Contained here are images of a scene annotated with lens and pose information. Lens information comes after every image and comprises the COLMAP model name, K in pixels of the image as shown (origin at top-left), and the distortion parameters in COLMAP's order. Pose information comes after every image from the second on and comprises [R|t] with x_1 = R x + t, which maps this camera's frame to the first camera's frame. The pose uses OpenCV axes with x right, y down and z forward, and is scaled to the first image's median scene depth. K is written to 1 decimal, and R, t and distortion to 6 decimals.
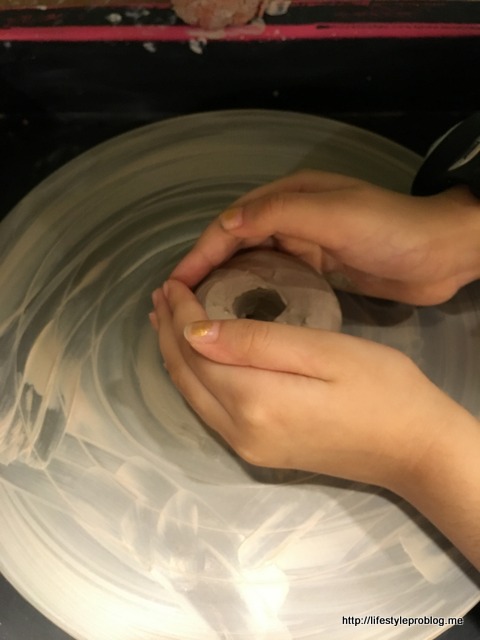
lens RADIAL K [[539.0, 0, 241.0], [0, 539.0, 320.6], [0, 0, 1]] dist [-0.007104, -0.010463]
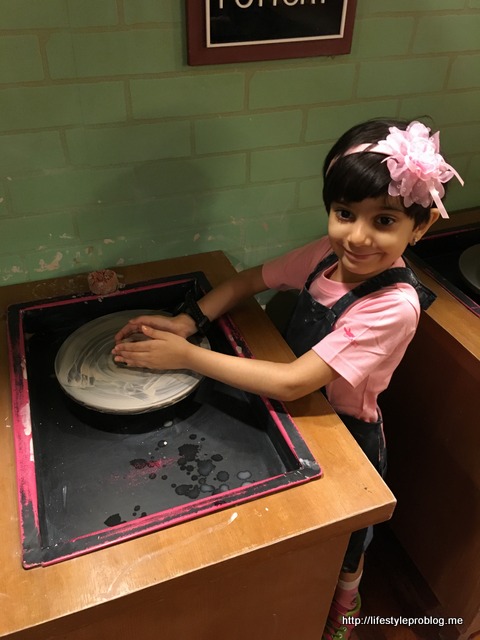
lens RADIAL K [[539.0, 0, 239.2], [0, 539.0, 320.0], [0, 0, 1]] dist [-0.007104, -0.010463]
pose [[0.935276, -0.180782, 0.304264, -0.323874], [0.299008, 0.863560, -0.406027, 1.243850], [-0.189348, 0.470725, 0.861722, -2.039792]]
